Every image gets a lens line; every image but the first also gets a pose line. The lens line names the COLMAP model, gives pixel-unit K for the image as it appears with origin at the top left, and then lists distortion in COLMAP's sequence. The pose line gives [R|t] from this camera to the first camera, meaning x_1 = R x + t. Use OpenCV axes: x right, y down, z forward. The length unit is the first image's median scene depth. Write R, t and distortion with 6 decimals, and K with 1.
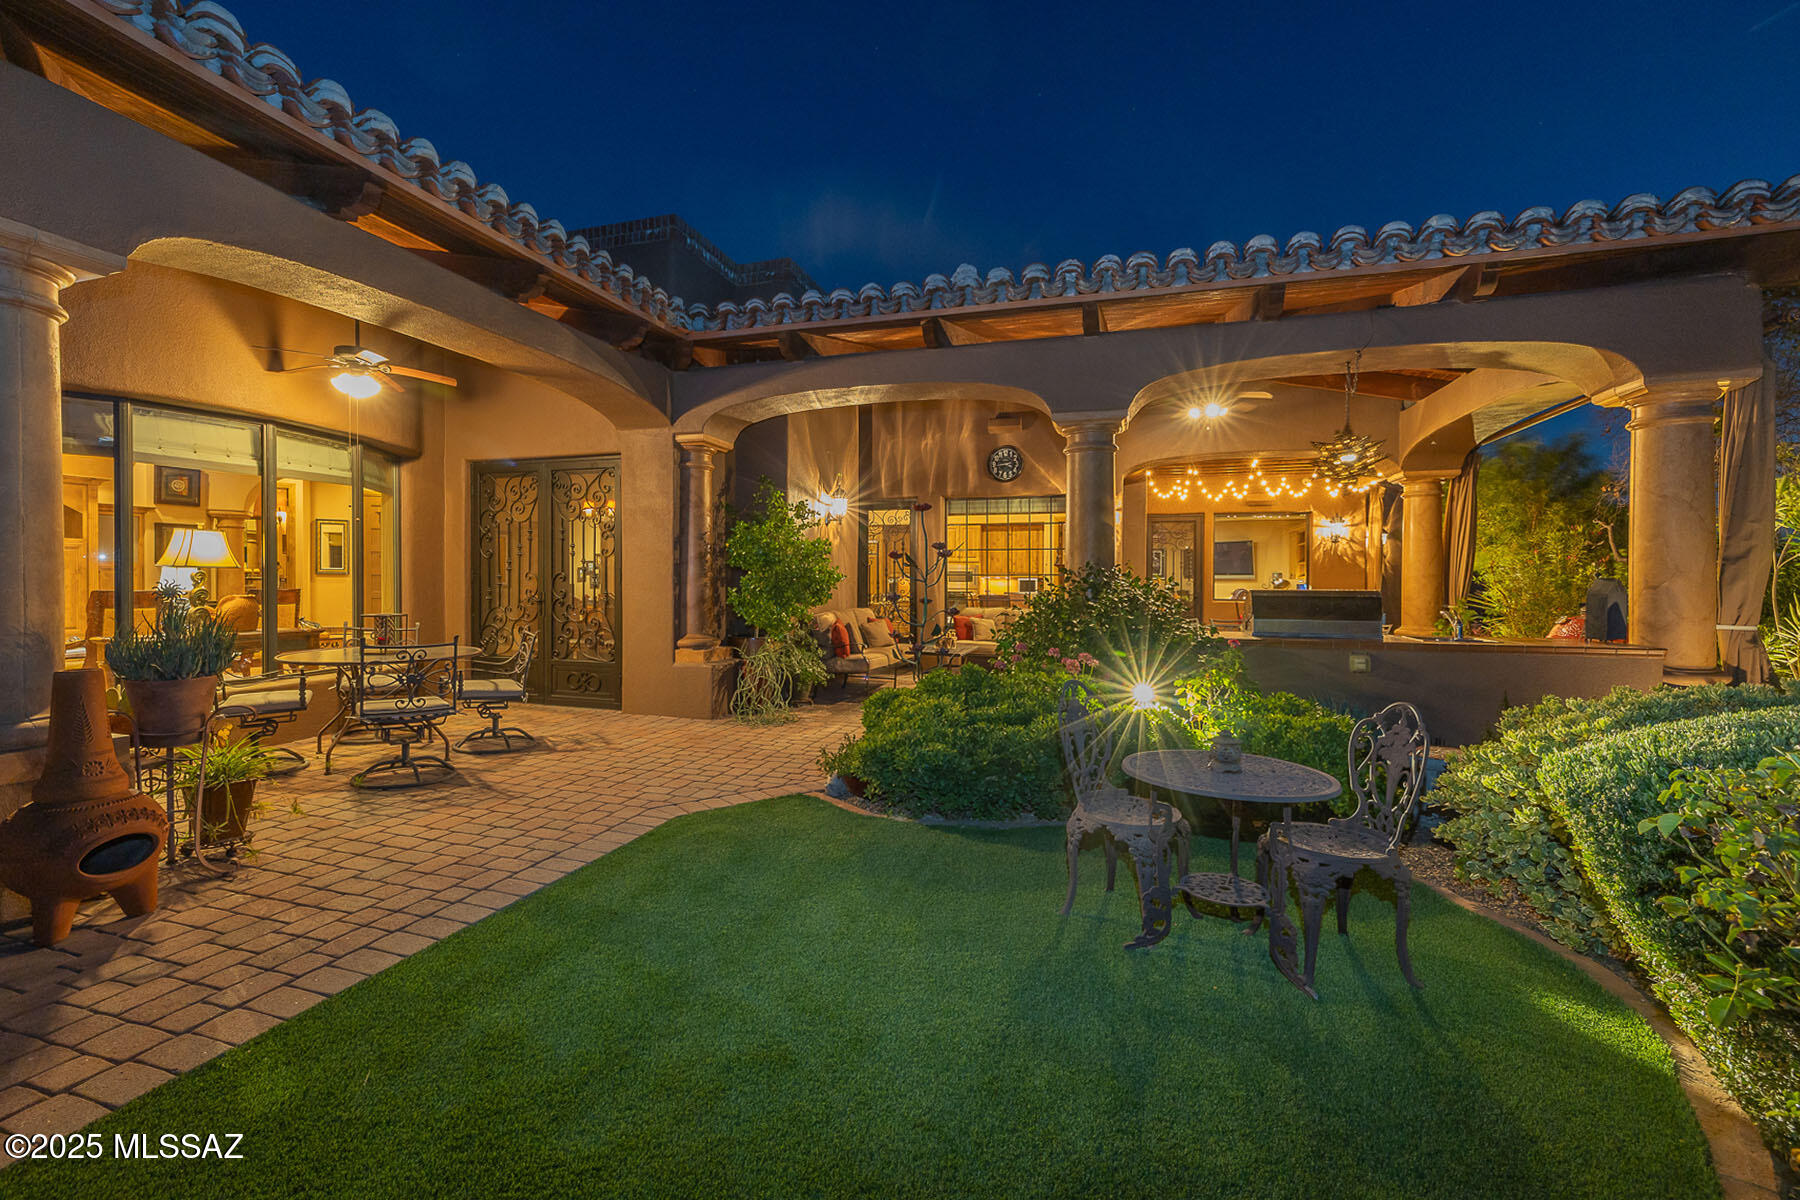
lens RADIAL K [[761.6, 0, 881.0], [0, 761.6, 589.2], [0, 0, 1]] dist [-0.001575, -0.000194]
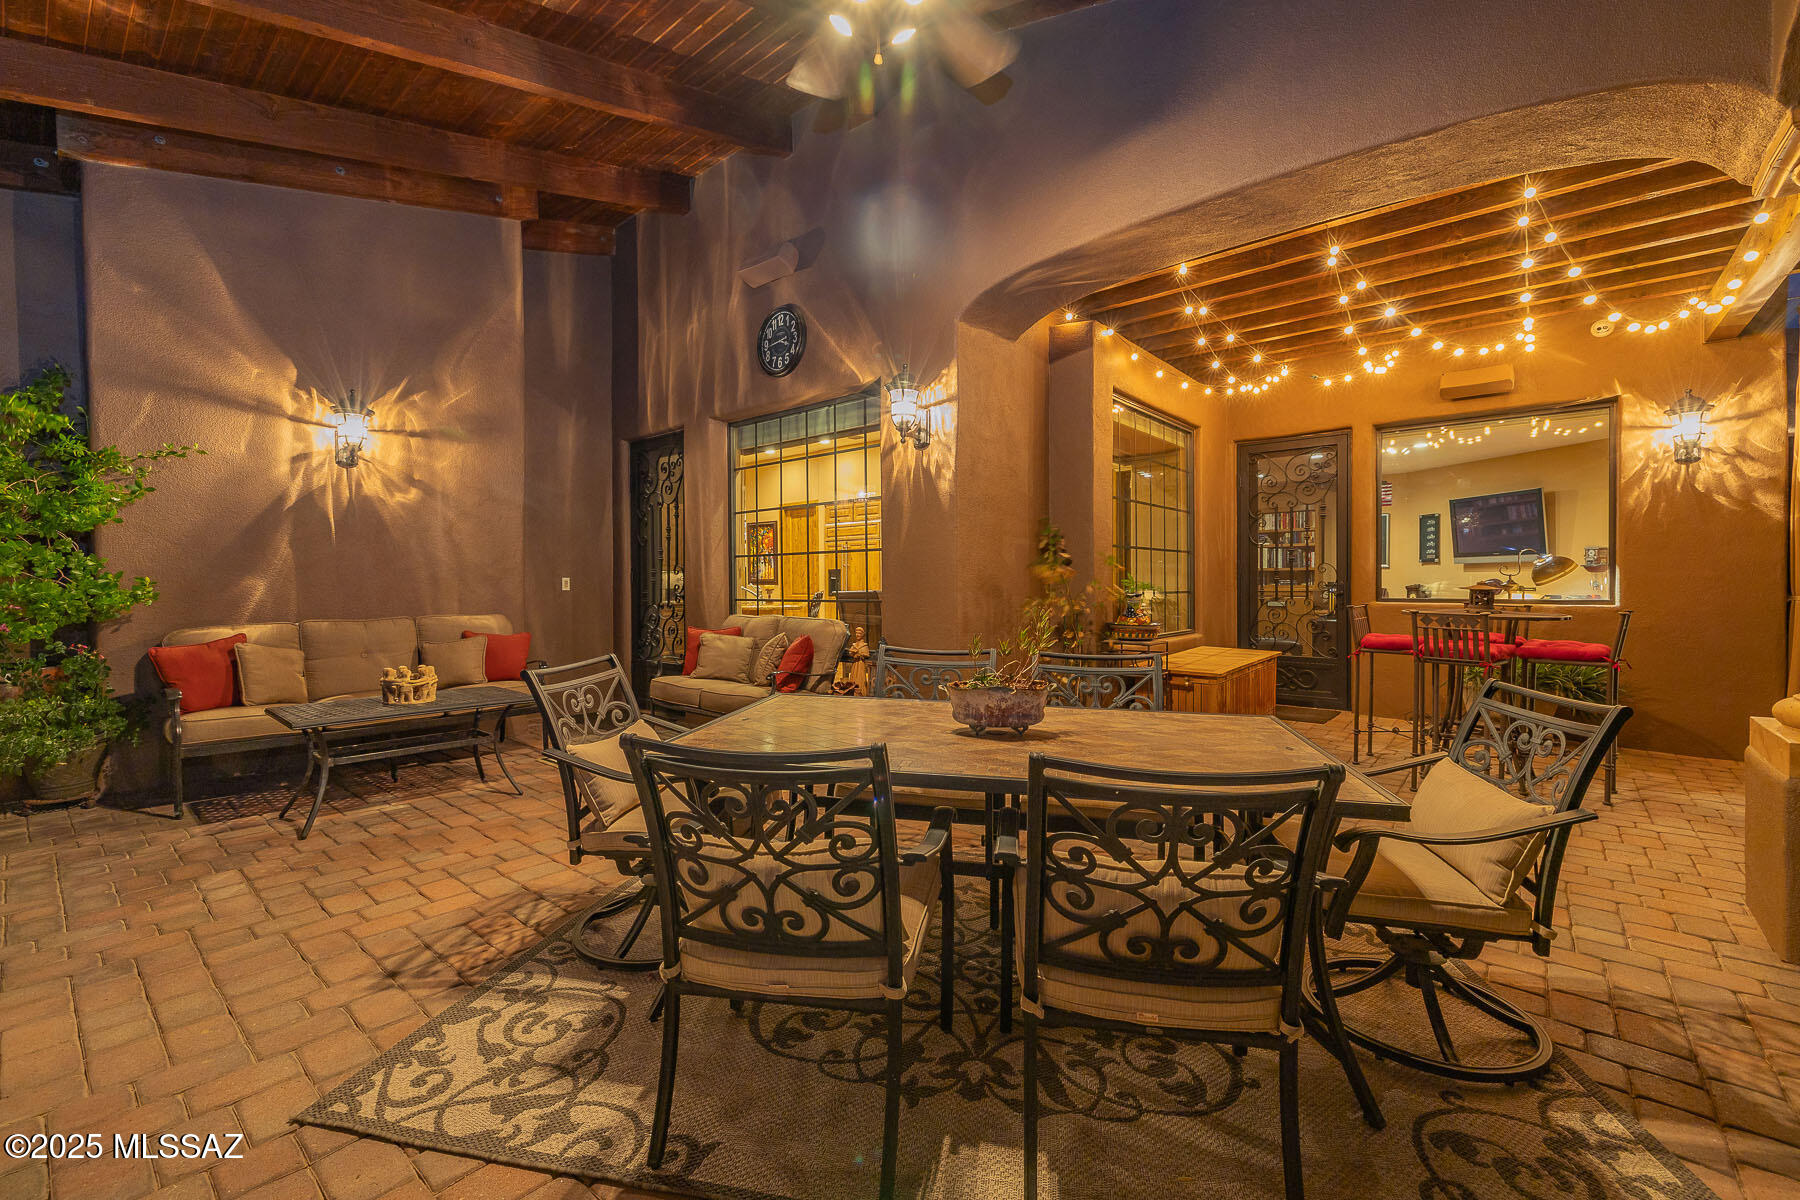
lens RADIAL K [[761.6, 0, 881.0], [0, 761.6, 589.2], [0, 0, 1]] dist [-0.001575, -0.000194]
pose [[0.919413, -0.007617, -0.393220, 0.421730], [0.004034, 0.999942, -0.009939, 0.012153], [0.393273, 0.007551, 0.919391, 0.530052]]
